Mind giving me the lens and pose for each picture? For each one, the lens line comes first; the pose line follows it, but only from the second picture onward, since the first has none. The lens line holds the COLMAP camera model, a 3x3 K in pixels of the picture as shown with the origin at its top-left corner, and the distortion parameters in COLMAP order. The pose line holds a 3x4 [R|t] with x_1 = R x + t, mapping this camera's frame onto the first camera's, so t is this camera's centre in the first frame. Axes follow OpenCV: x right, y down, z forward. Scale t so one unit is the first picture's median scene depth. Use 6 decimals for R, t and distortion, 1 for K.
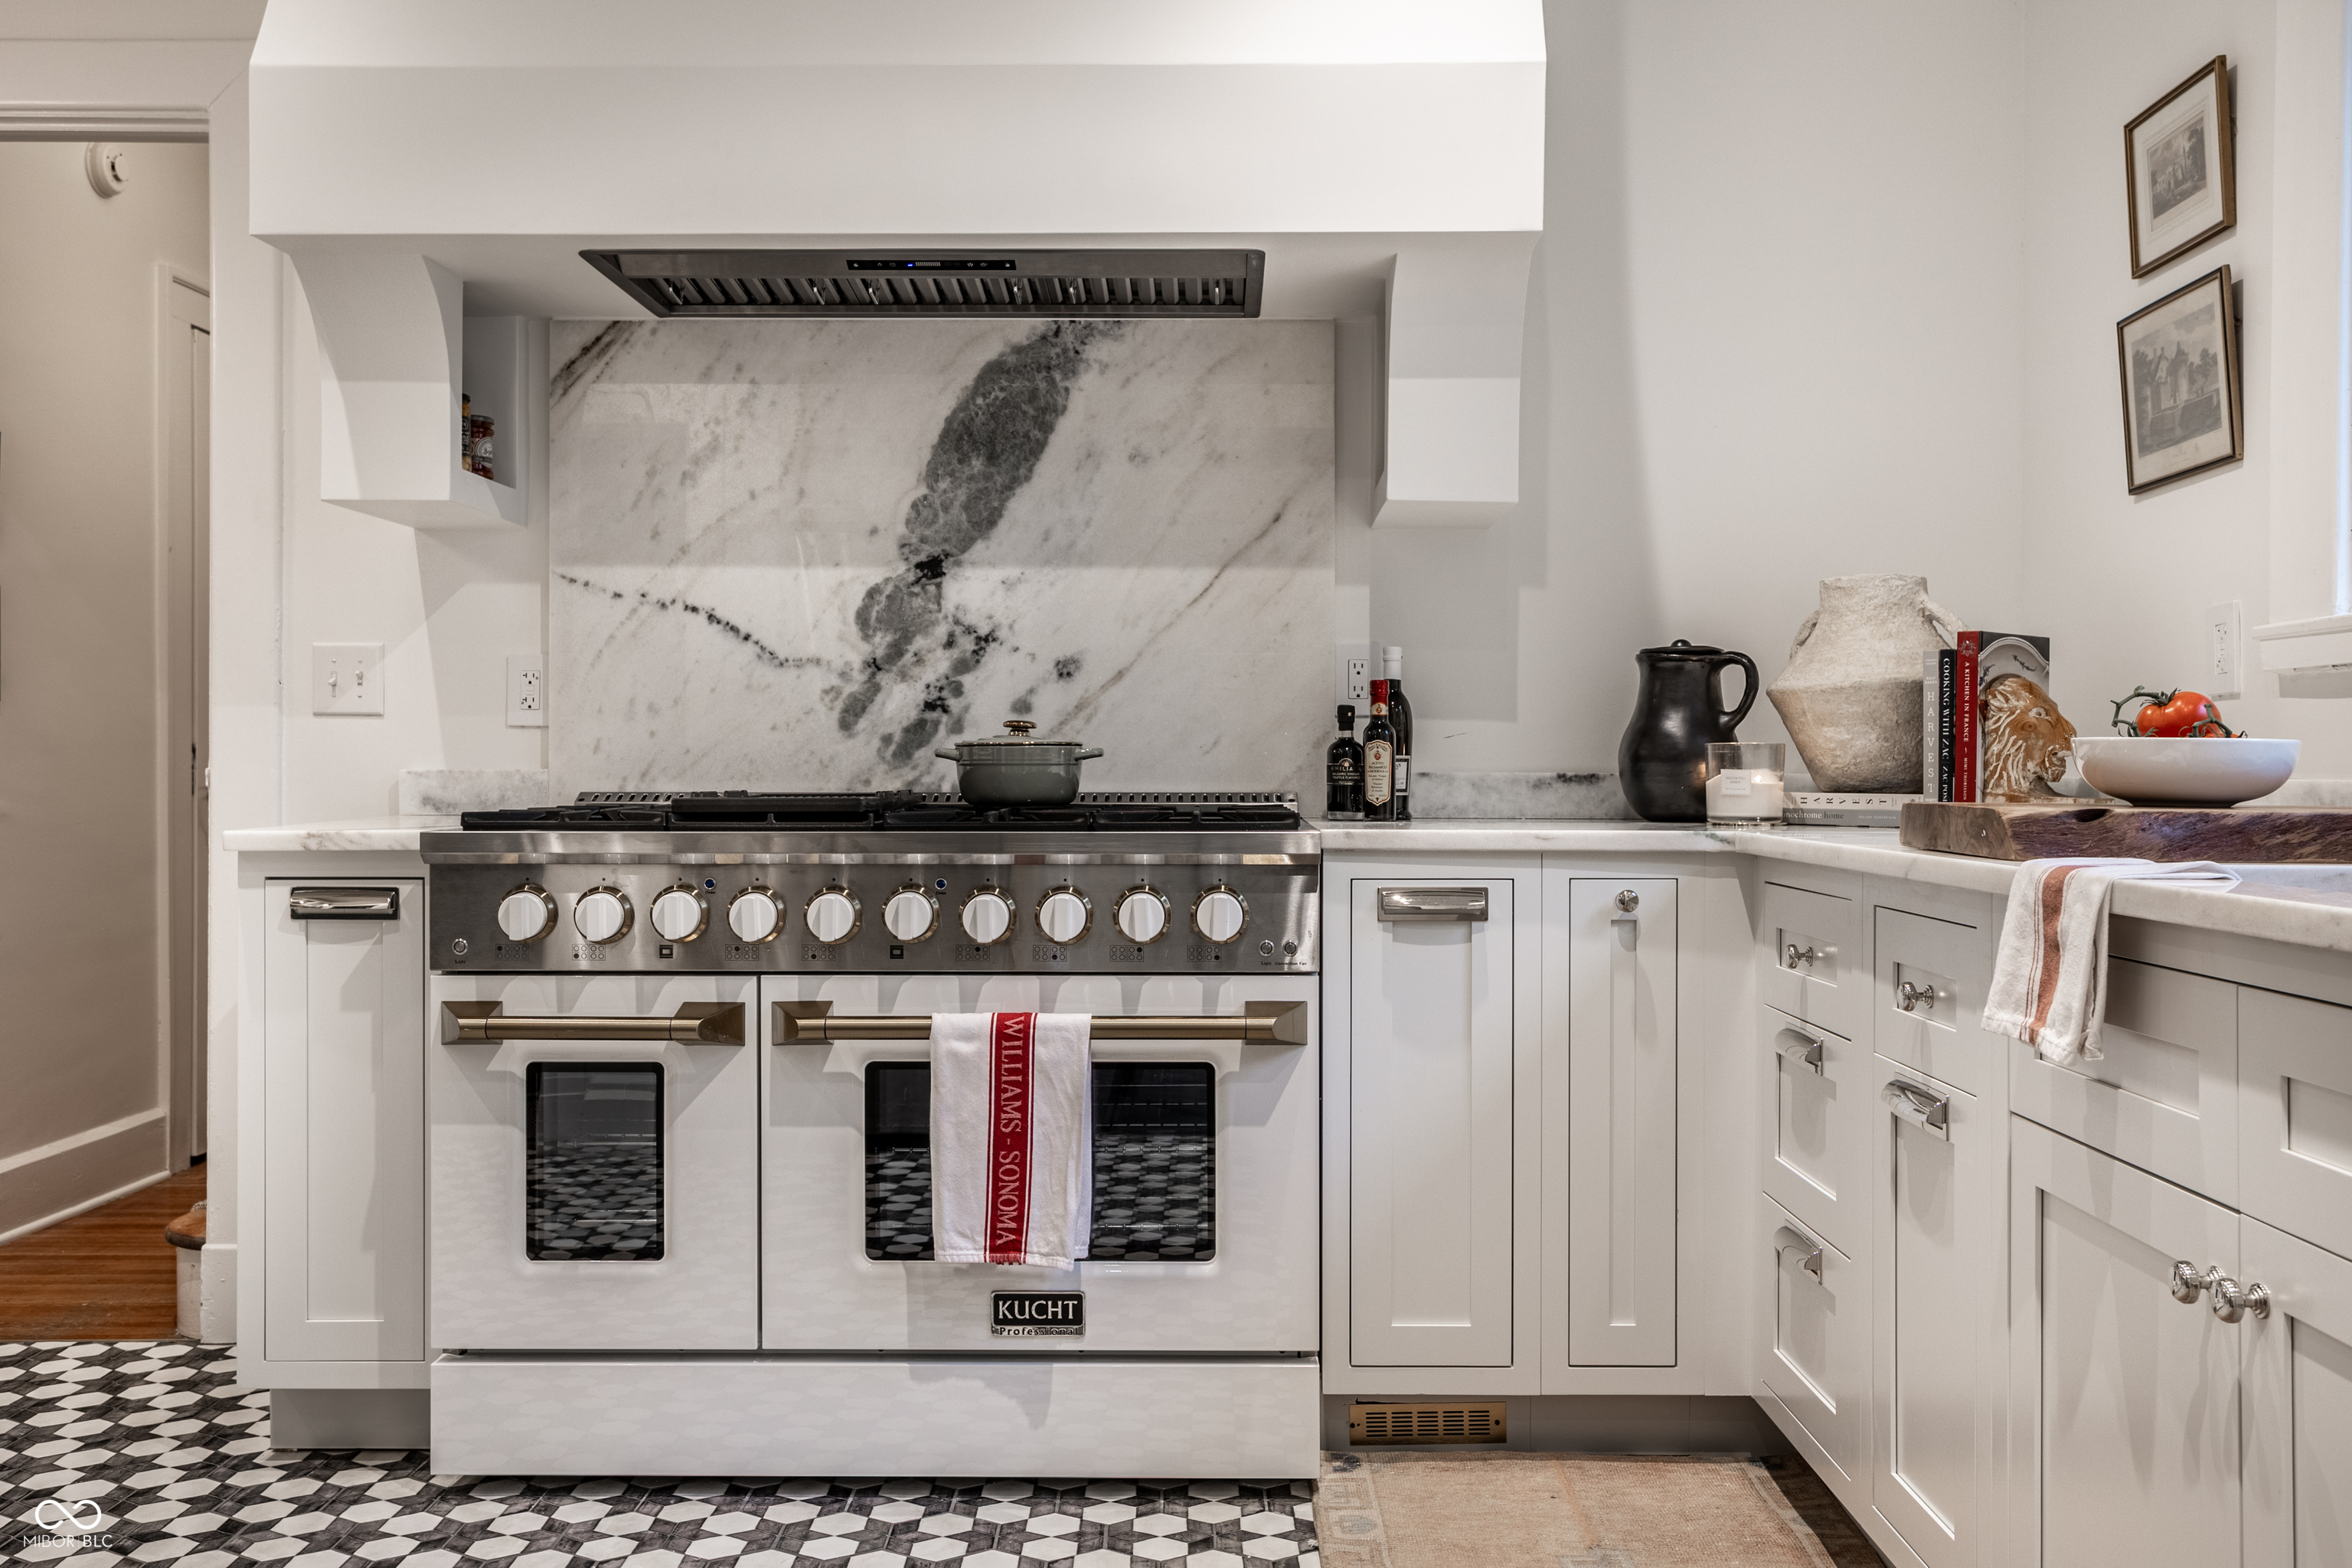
lens RADIAL K [[1981.3, 0, 1176.0], [0, 1981.3, 784.0], [0, 0, 1]] dist [-0.000035, 0.045755]
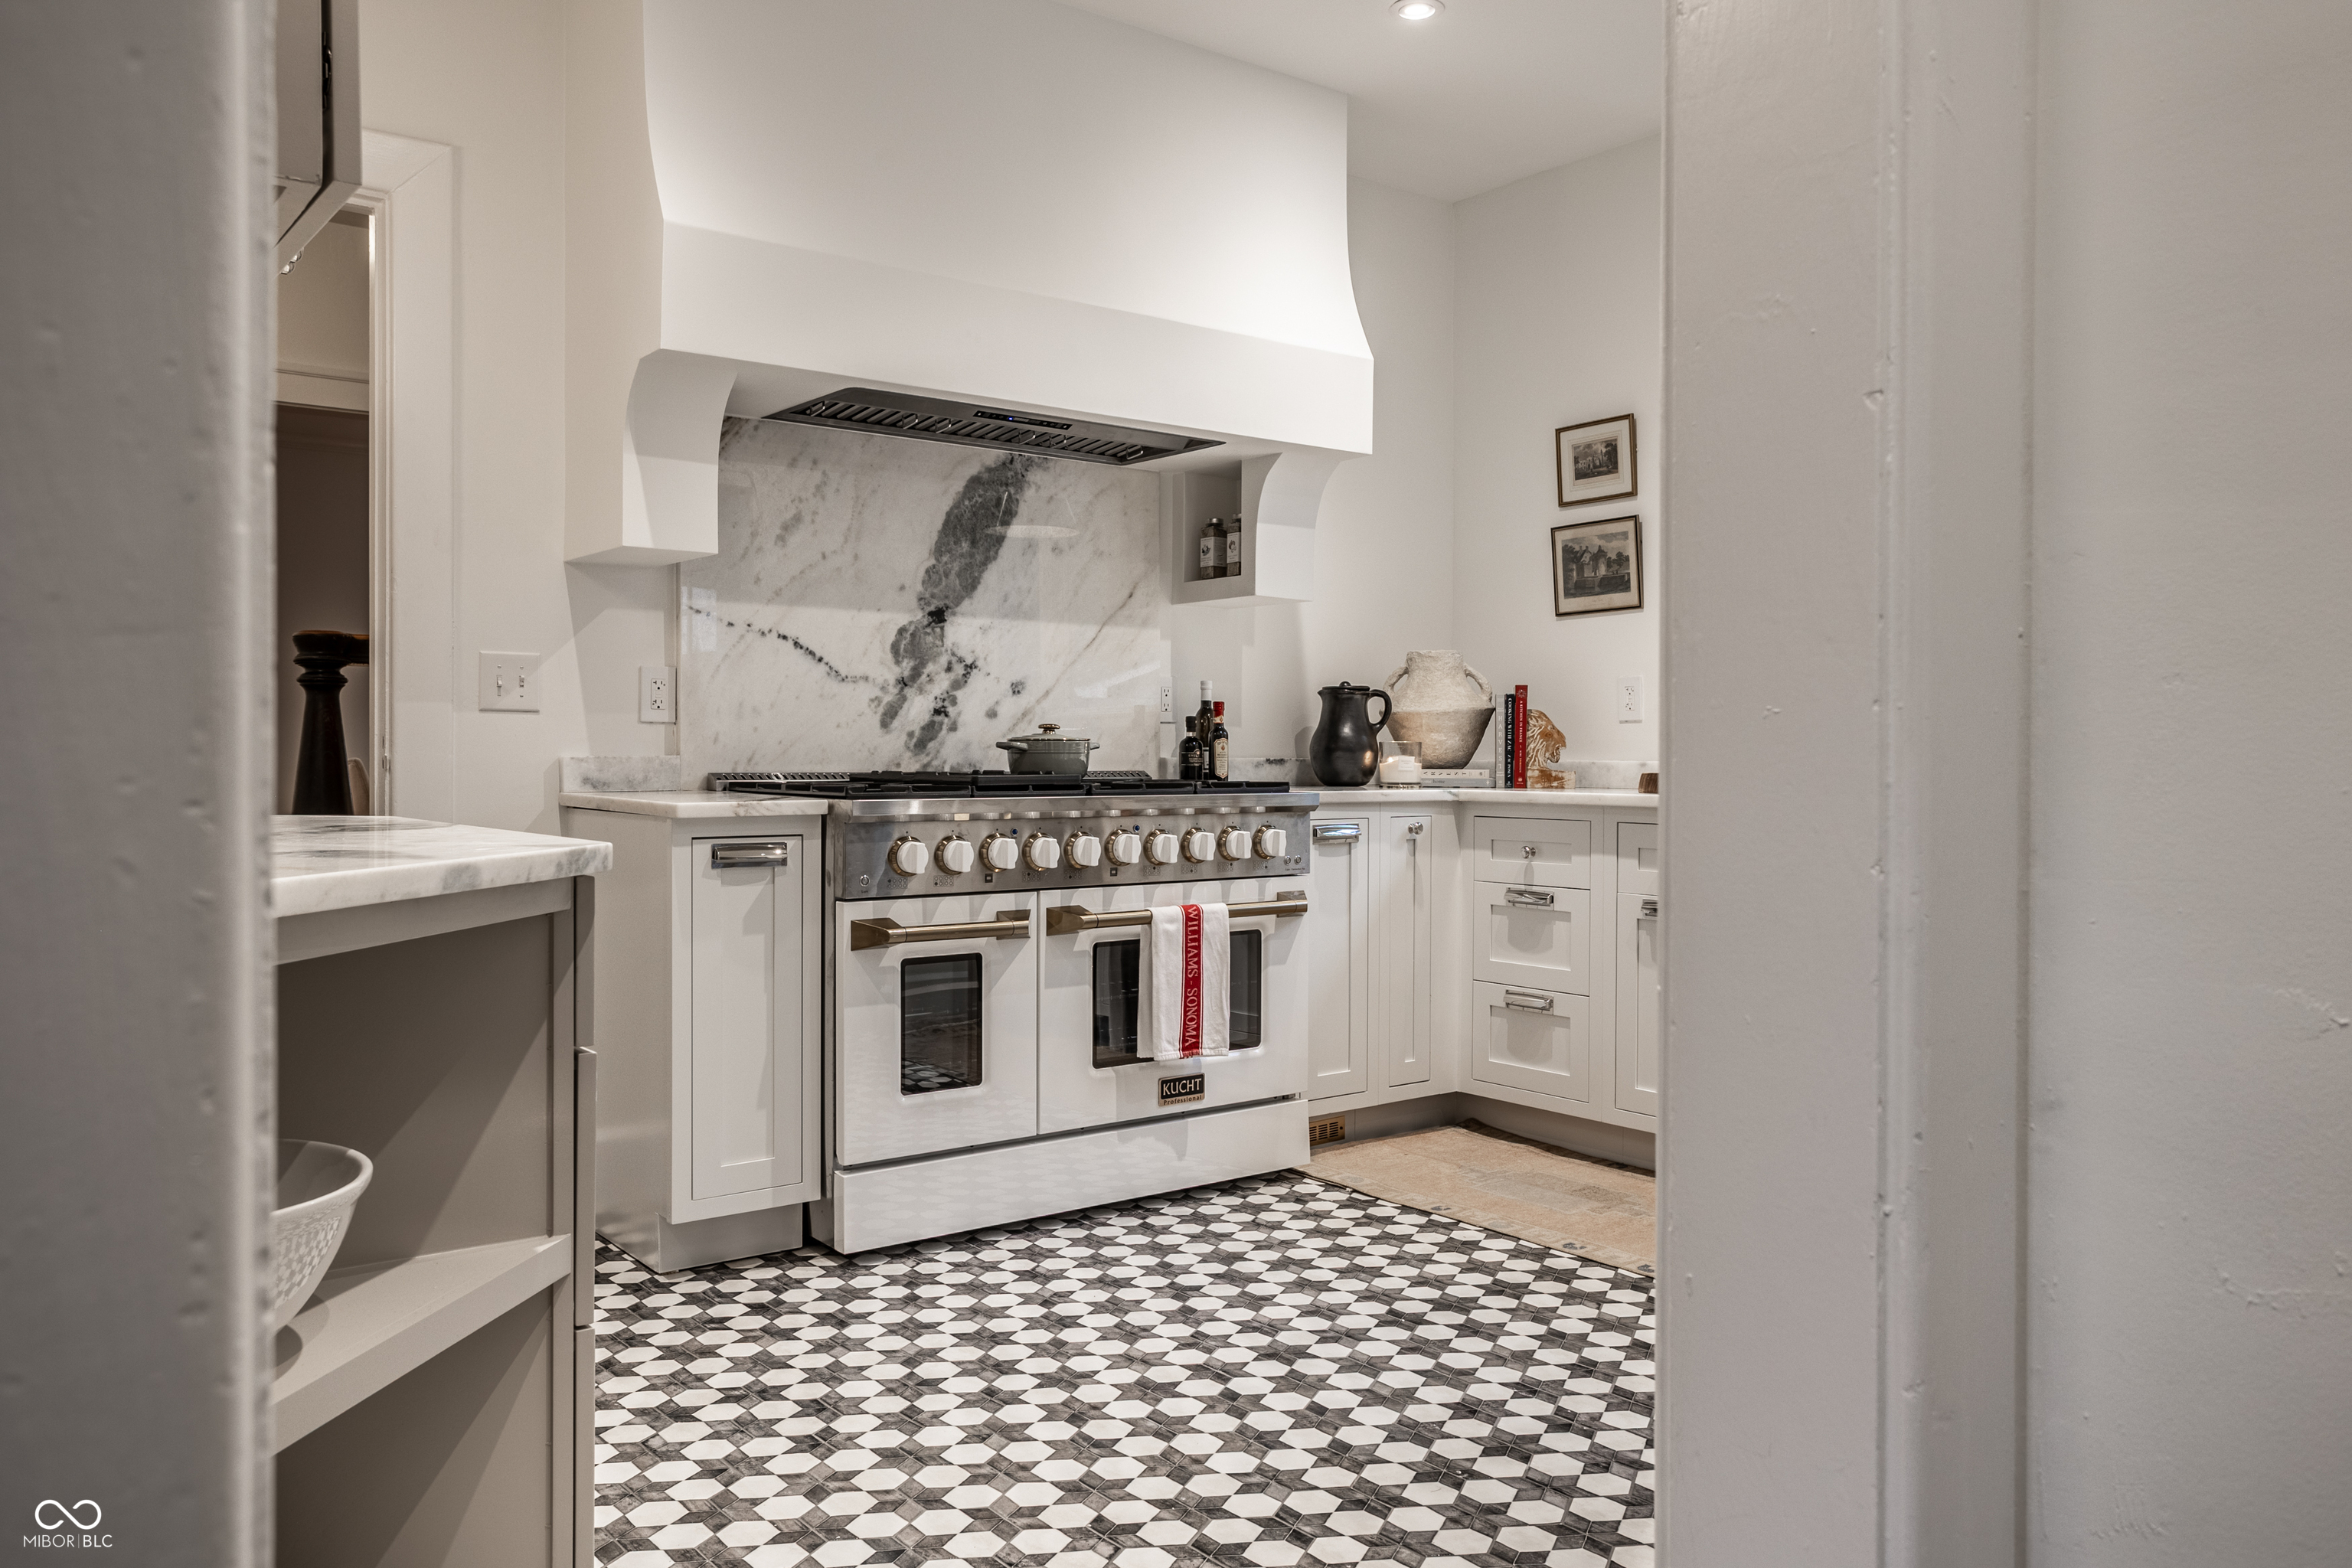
lens RADIAL K [[1728.7, 0, 1176.0], [0, 1728.7, 784.0], [0, 0, 1]] dist [0.003748, 0.000259]
pose [[0.780200, -0.009987, 0.625450, -0.805014], [0.002947, 0.999920, 0.012291, -0.001994], [-0.625523, -0.007747, 0.780167, -0.091081]]
